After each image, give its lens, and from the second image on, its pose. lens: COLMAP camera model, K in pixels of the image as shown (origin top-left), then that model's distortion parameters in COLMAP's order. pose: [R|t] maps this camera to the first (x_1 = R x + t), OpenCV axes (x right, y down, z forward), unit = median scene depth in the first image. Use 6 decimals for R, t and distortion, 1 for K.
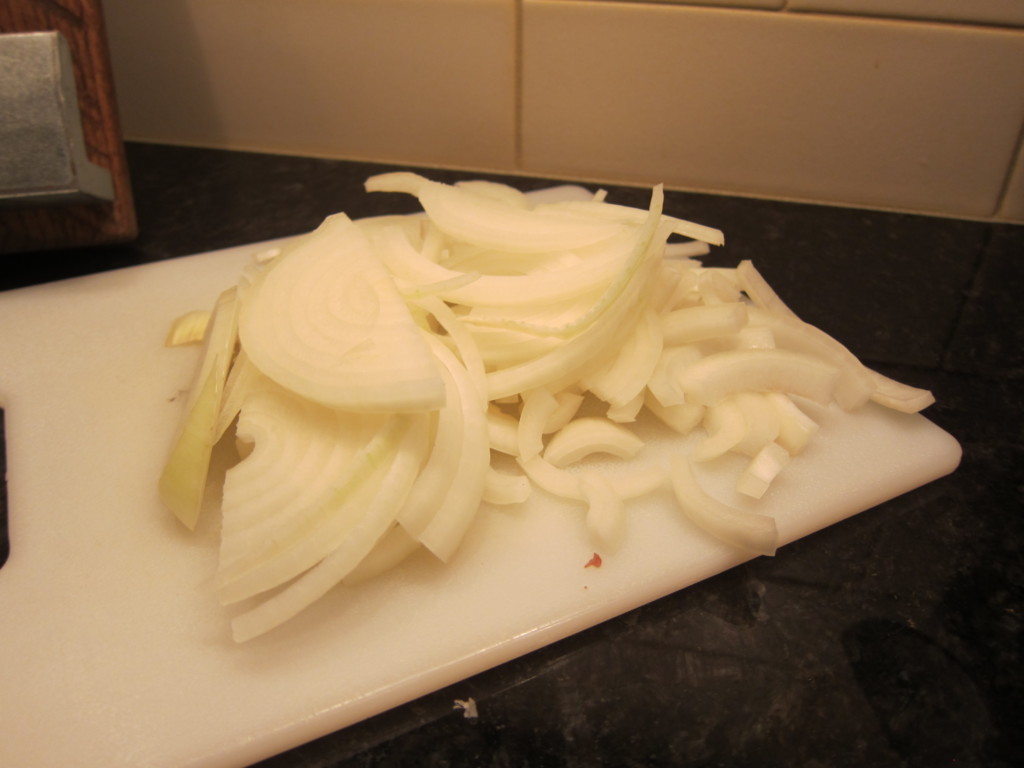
lens RADIAL K [[843.1, 0, 512.0], [0, 843.1, 384.0], [0, 0, 1]] dist [-0.057277, 0.007706]
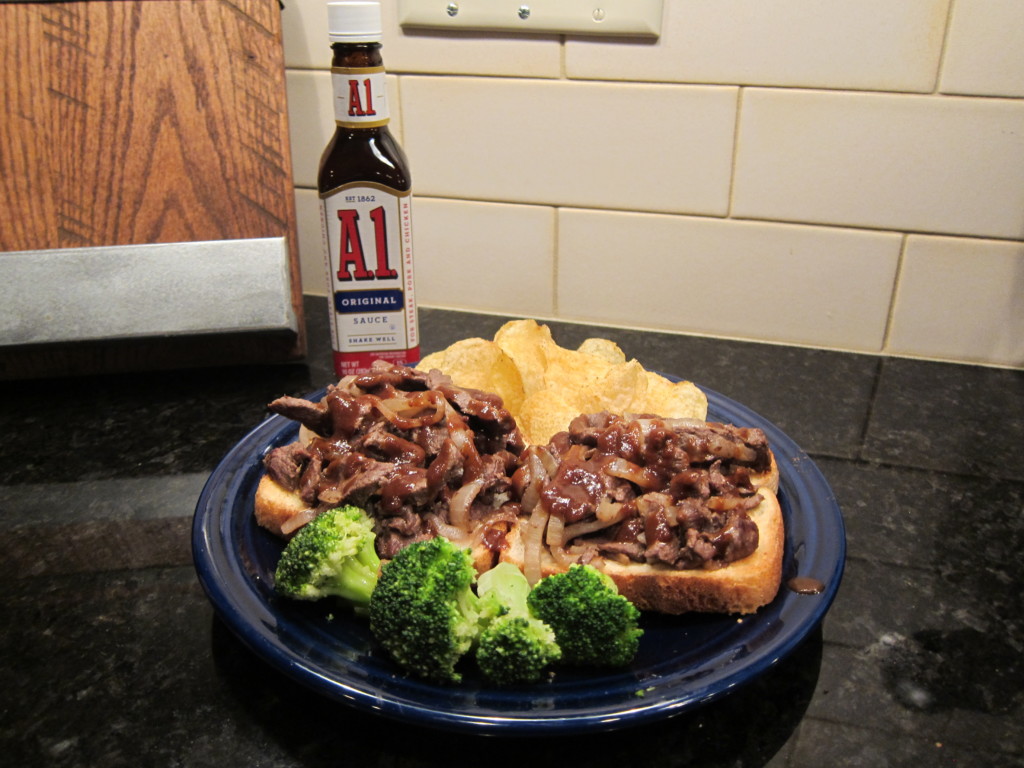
lens RADIAL K [[843.1, 0, 512.0], [0, 843.1, 384.0], [0, 0, 1]] dist [-0.057277, 0.007706]
pose [[0.998530, 0.016545, -0.051607, 0.011502], [-0.024150, 0.988327, -0.150422, 0.090607], [0.048516, 0.151447, 0.987274, -0.474018]]
